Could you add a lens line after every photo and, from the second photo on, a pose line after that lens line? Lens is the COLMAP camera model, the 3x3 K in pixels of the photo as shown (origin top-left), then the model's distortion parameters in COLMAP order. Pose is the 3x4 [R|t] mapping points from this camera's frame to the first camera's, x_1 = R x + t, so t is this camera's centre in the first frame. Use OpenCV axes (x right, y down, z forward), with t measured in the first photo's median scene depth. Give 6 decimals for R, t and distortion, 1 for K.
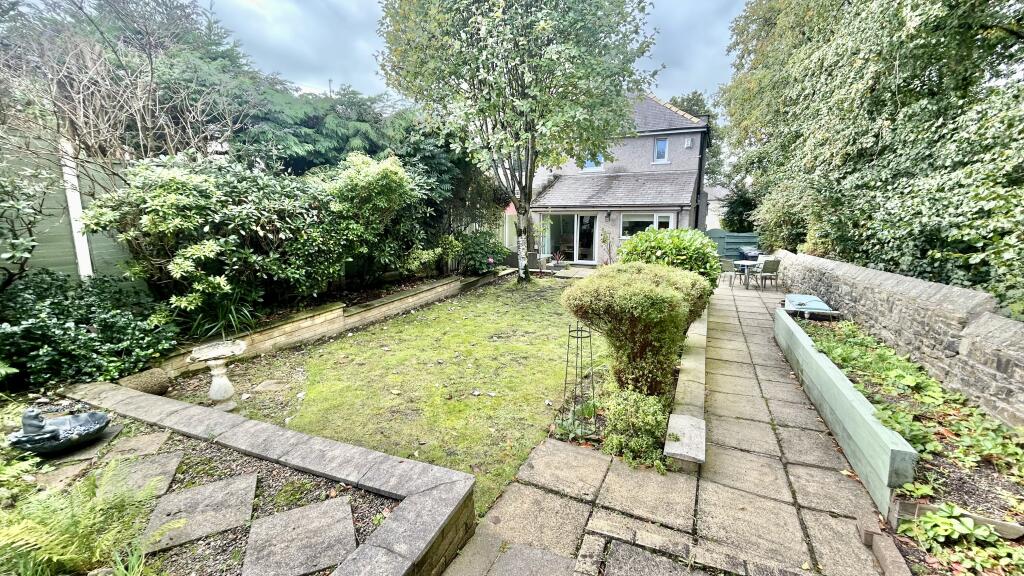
lens RADIAL K [[413.5, 0, 513.4], [0, 413.5, 287.9], [0, 0, 1]] dist [-0.000557, 0.000584]
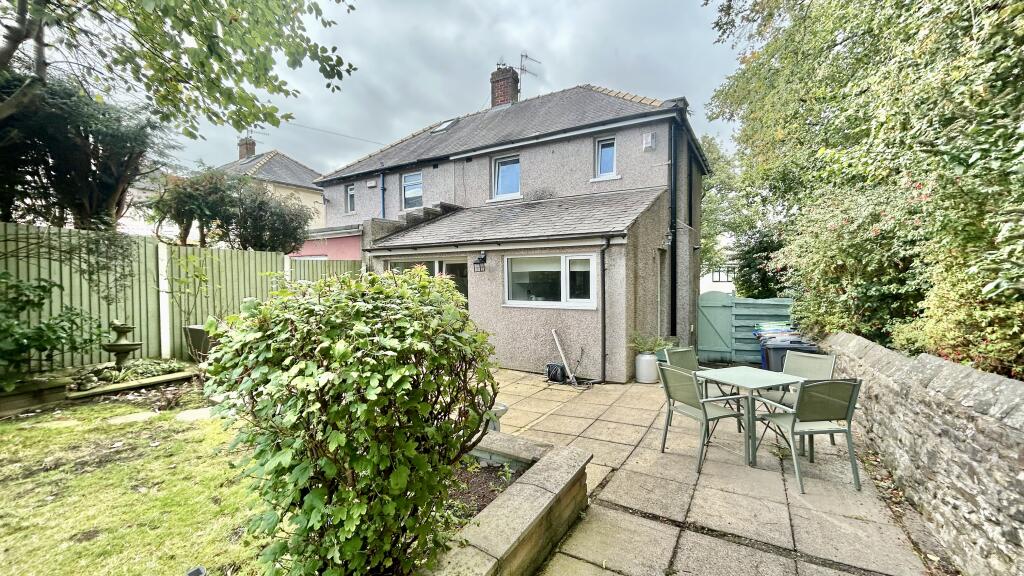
lens RADIAL K [[413.5, 0, 513.4], [0, 413.5, 287.9], [0, 0, 1]] dist [-0.000557, 0.000584]
pose [[0.996752, 0.004408, -0.080415, 0.350860], [-0.017523, 0.986450, -0.163121, -0.065052], [0.078606, 0.164001, 0.983323, 0.561489]]
